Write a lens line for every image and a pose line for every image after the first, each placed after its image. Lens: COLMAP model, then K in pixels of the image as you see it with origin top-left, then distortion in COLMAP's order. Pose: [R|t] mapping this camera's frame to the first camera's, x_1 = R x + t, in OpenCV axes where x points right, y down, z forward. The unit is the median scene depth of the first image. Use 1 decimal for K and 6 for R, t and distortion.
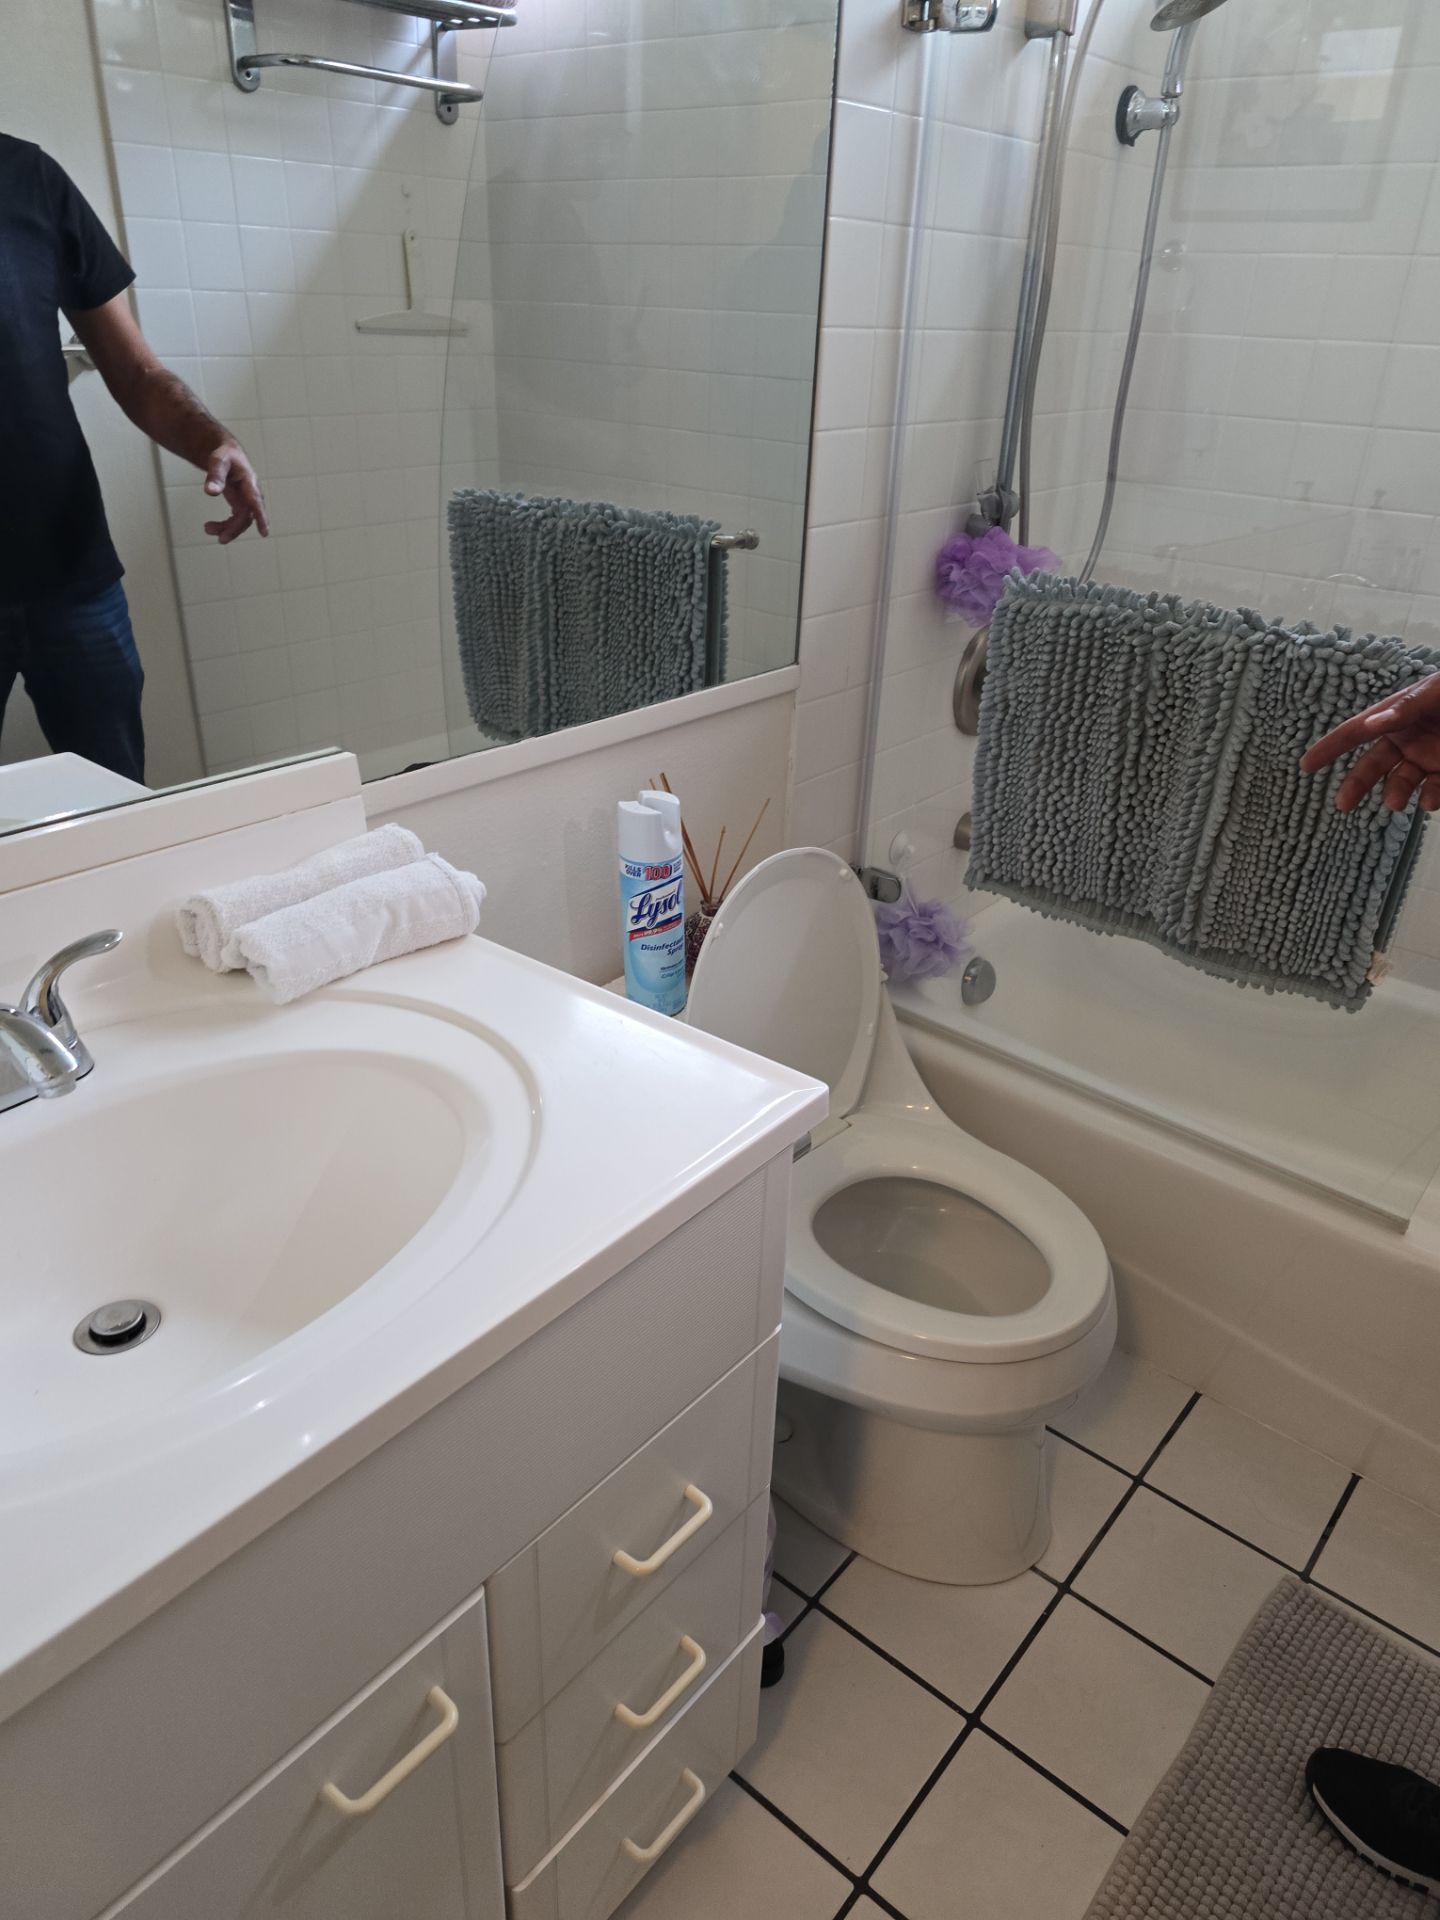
lens RADIAL K [[1299.3, 0, 718.0], [0, 1299.3, 966.0], [0, 0, 1]] dist [0.062364, -0.061961]
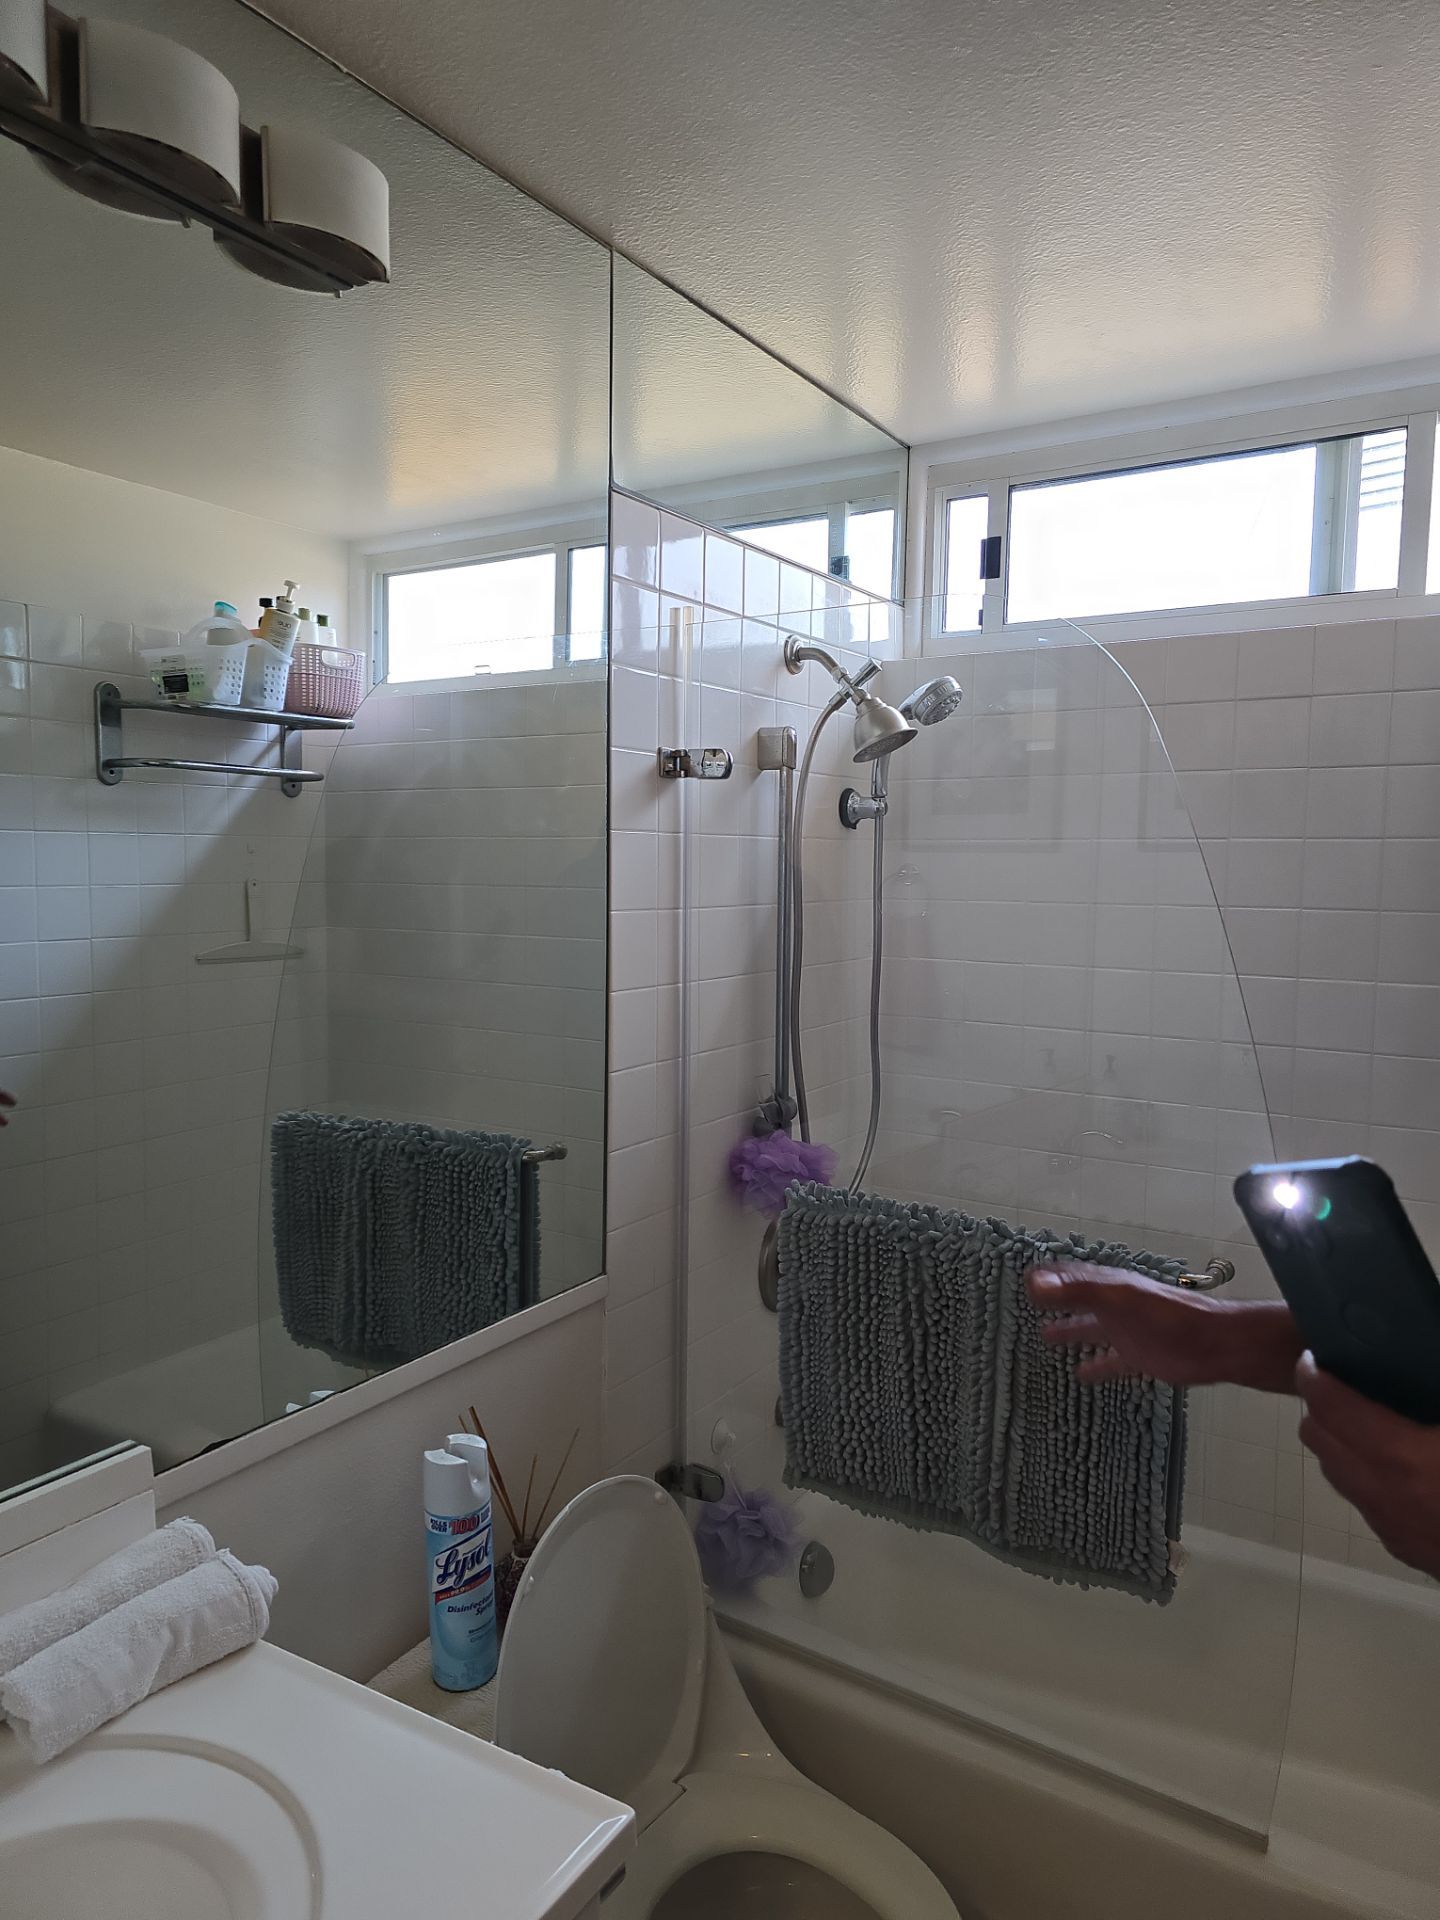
lens RADIAL K [[1299.3, 0, 724.4], [0, 1299.3, 942.4], [0, 0, 1]] dist [0.062364, -0.061961]
pose [[0.990556, -0.033625, 0.132923, 0.028416], [0.082049, 0.922091, -0.378174, -0.080452], [-0.109851, 0.385509, 0.916142, -0.093538]]
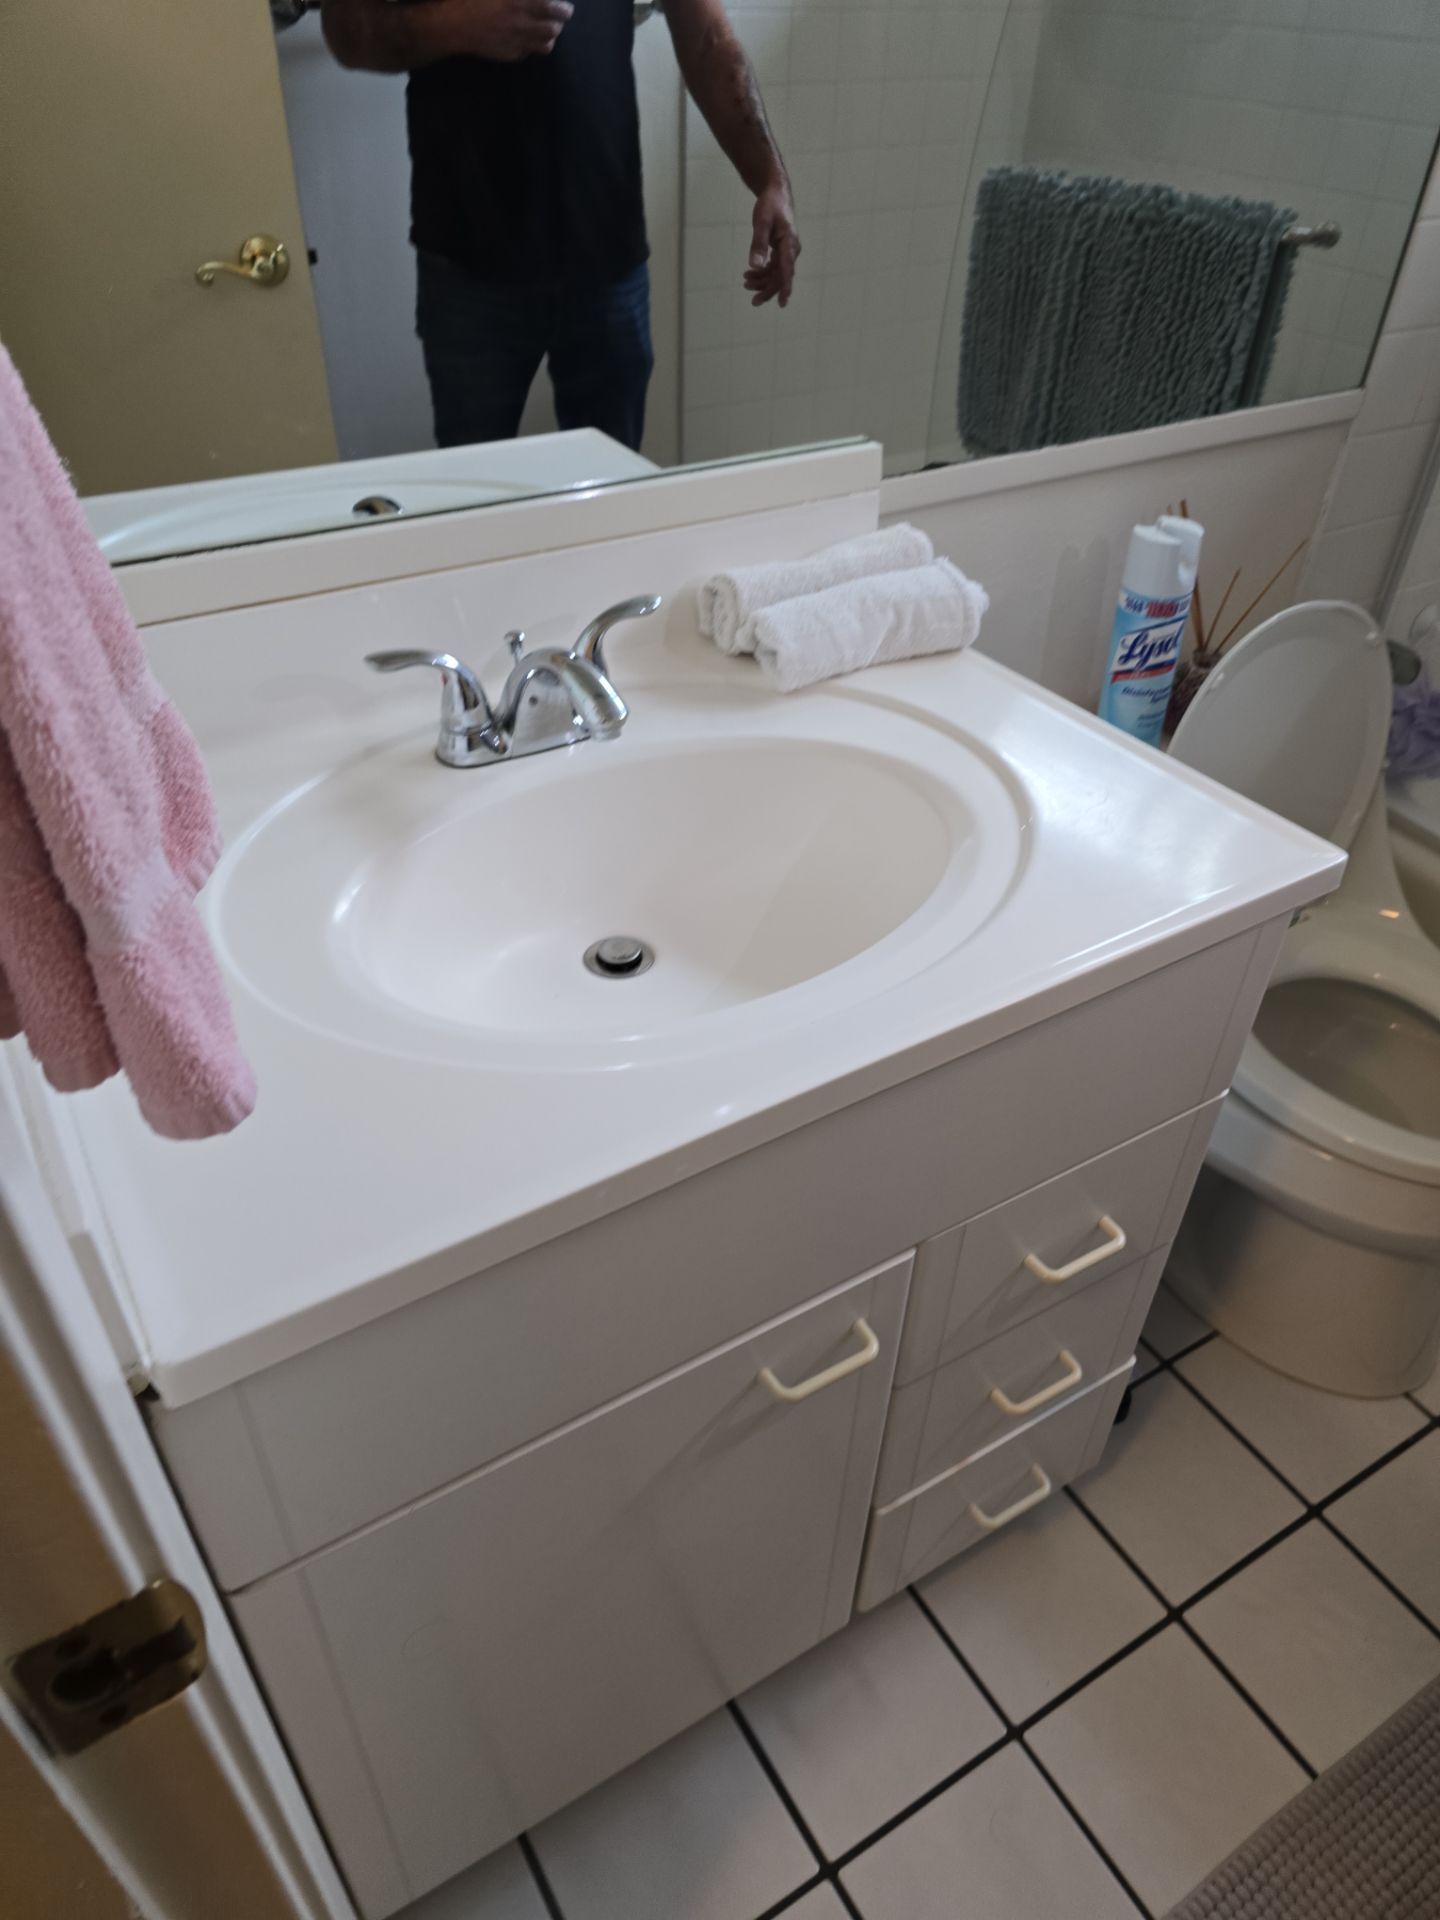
lens RADIAL K [[1299.3, 0, 706.8], [0, 1299.3, 963.2], [0, 0, 1]] dist [0.062364, -0.061961]
pose [[0.946976, 0.187791, -0.260712, -0.058083], [-0.137898, 0.970429, 0.198119, 0.029836], [0.290208, -0.151662, 0.944869, -0.018176]]
